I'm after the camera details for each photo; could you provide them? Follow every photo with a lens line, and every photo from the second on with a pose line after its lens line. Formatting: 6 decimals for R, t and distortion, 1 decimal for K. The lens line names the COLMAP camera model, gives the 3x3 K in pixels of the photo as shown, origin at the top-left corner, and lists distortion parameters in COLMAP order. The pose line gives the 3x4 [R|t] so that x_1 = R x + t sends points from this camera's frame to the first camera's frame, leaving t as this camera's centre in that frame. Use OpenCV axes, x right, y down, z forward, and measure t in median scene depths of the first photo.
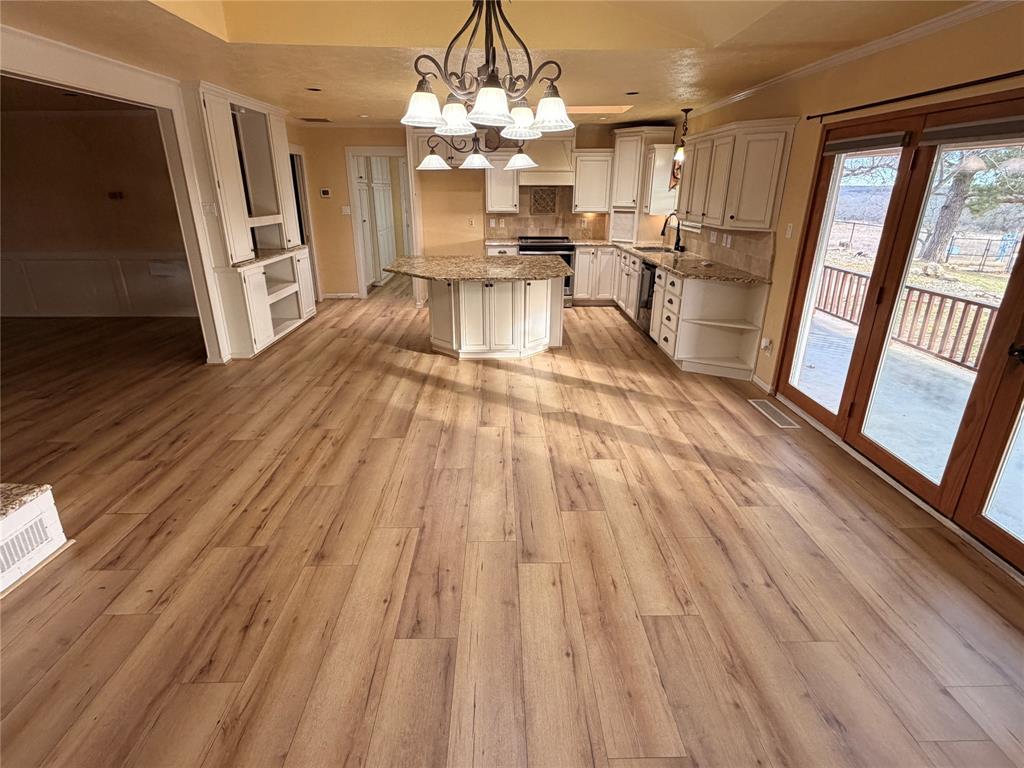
lens RADIAL K [[522.8, 0, 513.9], [0, 522.8, 382.3], [0, 0, 1]] dist [-0.001736, 0.001556]
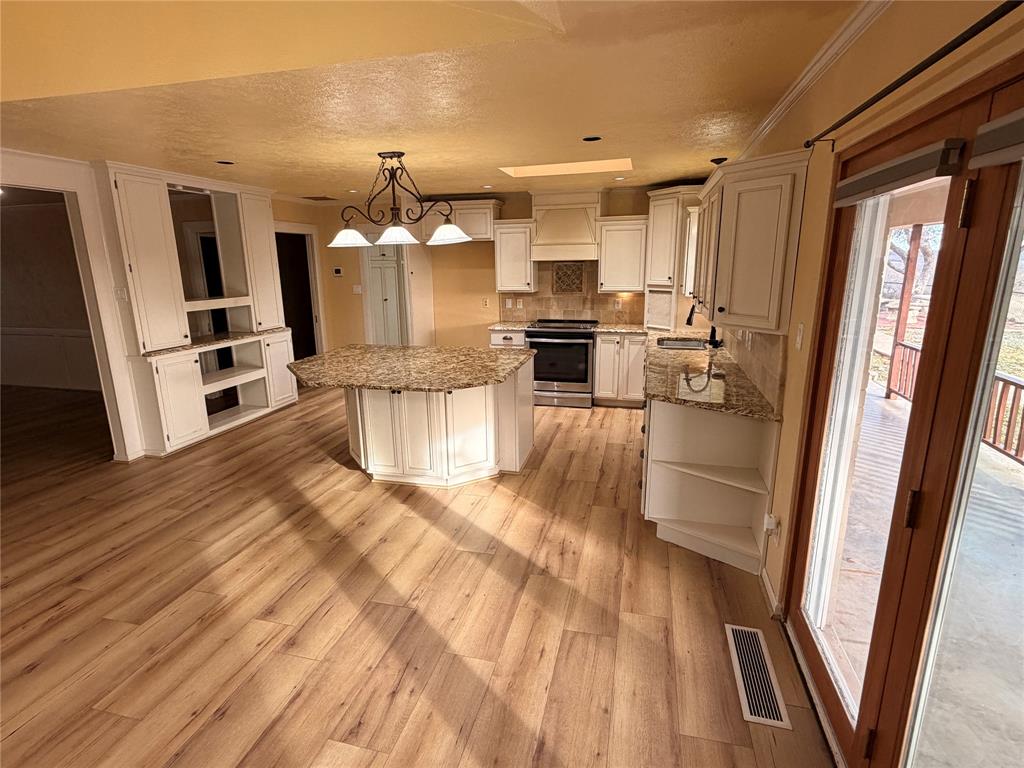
lens RADIAL K [[522.8, 0, 510.4], [0, 522.8, 384.0], [0, 0, 1]] dist [-0.001736, 0.001556]
pose [[0.961753, 0.047876, -0.269703, 0.289370], [-0.080501, 0.990529, -0.111231, -0.114616], [0.261824, 0.128688, 0.956498, 0.288080]]
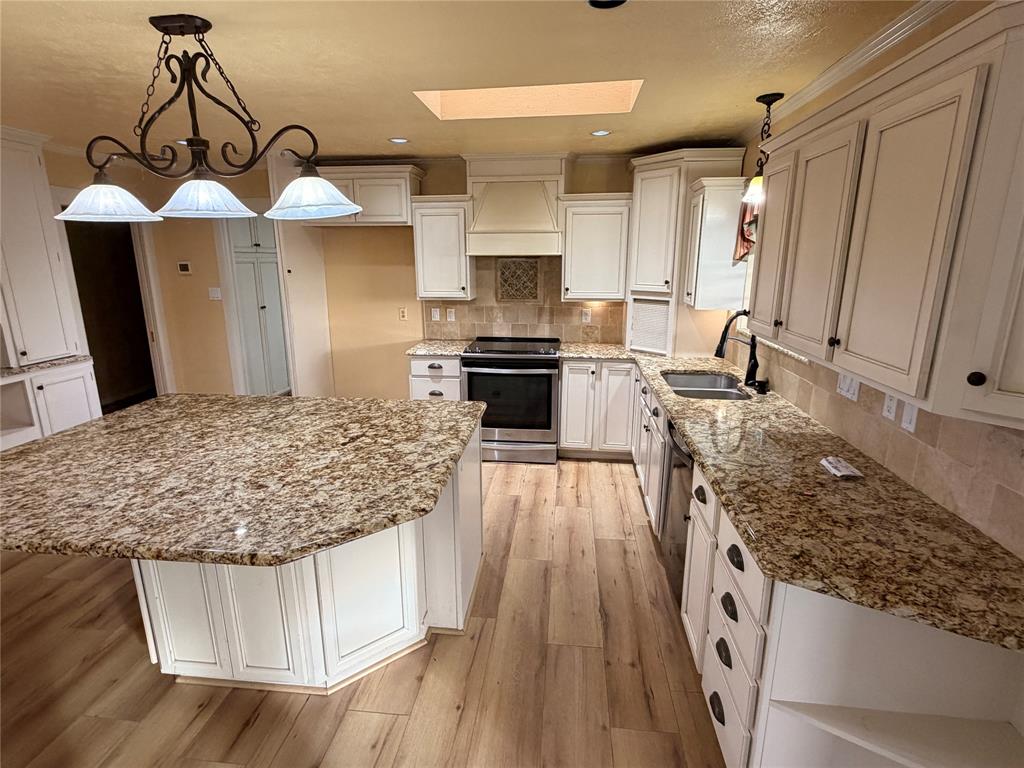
lens RADIAL K [[522.8, 0, 511.1], [0, 522.8, 382.2], [0, 0, 1]] dist [-0.001736, 0.001556]
pose [[0.990911, 0.027433, -0.131689, 0.189612], [-0.042915, 0.992297, -0.116214, -0.229624], [0.127486, 0.120809, 0.984455, 0.603136]]
